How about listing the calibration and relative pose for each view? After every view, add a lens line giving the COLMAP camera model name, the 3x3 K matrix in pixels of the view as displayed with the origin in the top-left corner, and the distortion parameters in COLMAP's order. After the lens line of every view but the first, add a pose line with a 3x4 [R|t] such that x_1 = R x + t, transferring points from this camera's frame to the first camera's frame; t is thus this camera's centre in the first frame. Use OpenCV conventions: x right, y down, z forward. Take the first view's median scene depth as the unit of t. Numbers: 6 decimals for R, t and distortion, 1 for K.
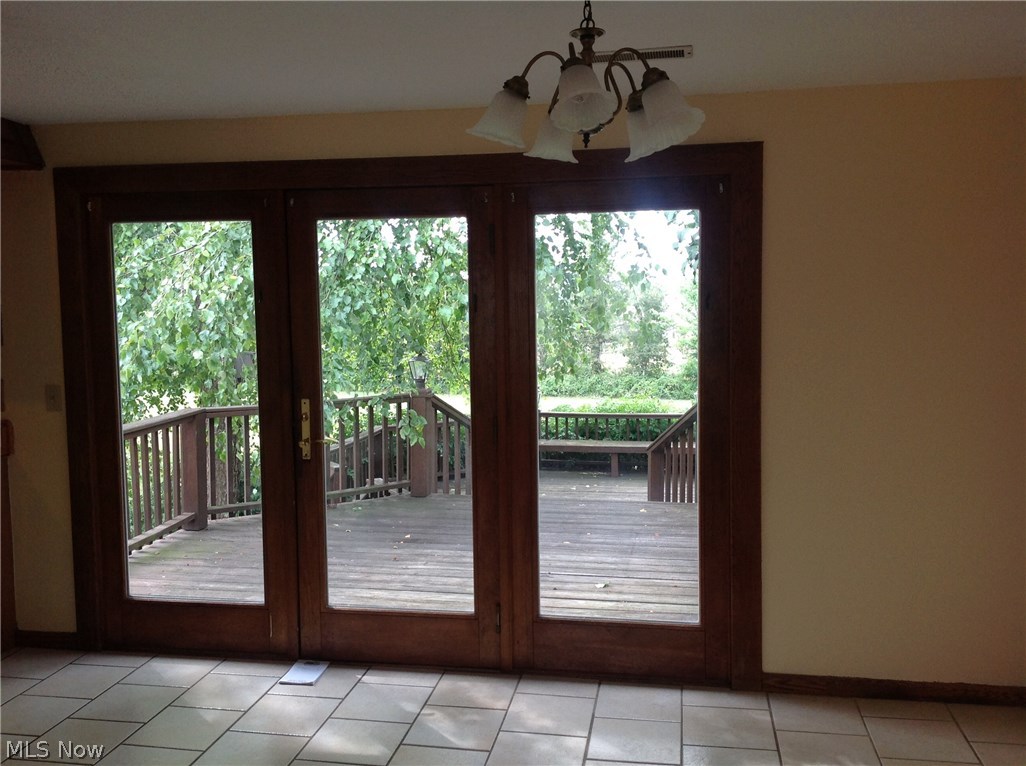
lens RADIAL K [[1036.7, 0, 510.9], [0, 1036.7, 345.4], [0, 0, 1]] dist [0.109809, -0.428663]
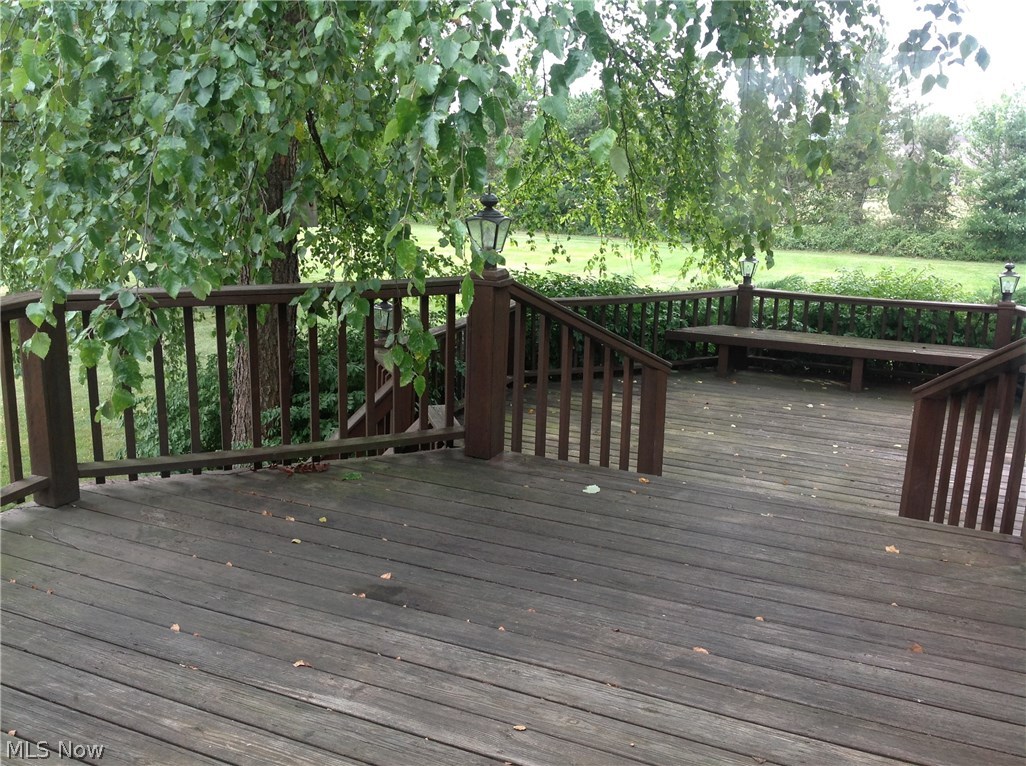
lens RADIAL K [[965.5, 0, 507.9], [0, 965.5, 380.7], [0, 0, 1]] dist [0.113566, -0.233503]
pose [[0.965244, 0.085504, -0.246966, 0.035942], [-0.034471, 0.978364, 0.203999, -0.003763], [0.259065, -0.188396, 0.947308, 0.321745]]
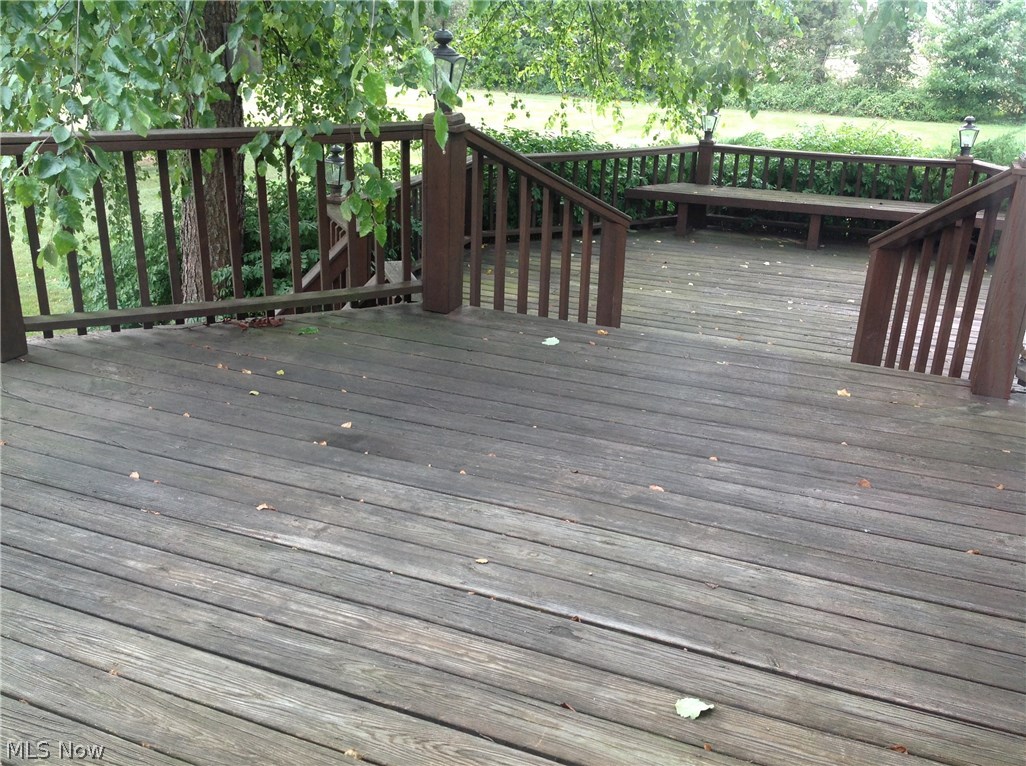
lens RADIAL K [[965.5, 0, 507.9], [0, 965.5, 380.7], [0, 0, 1]] dist [0.113566, -0.233503]
pose [[0.975736, 0.105068, -0.192093, 0.035645], [-0.036433, 0.943020, 0.330734, 0.002721], [0.215897, -0.315711, 0.923967, 0.322628]]
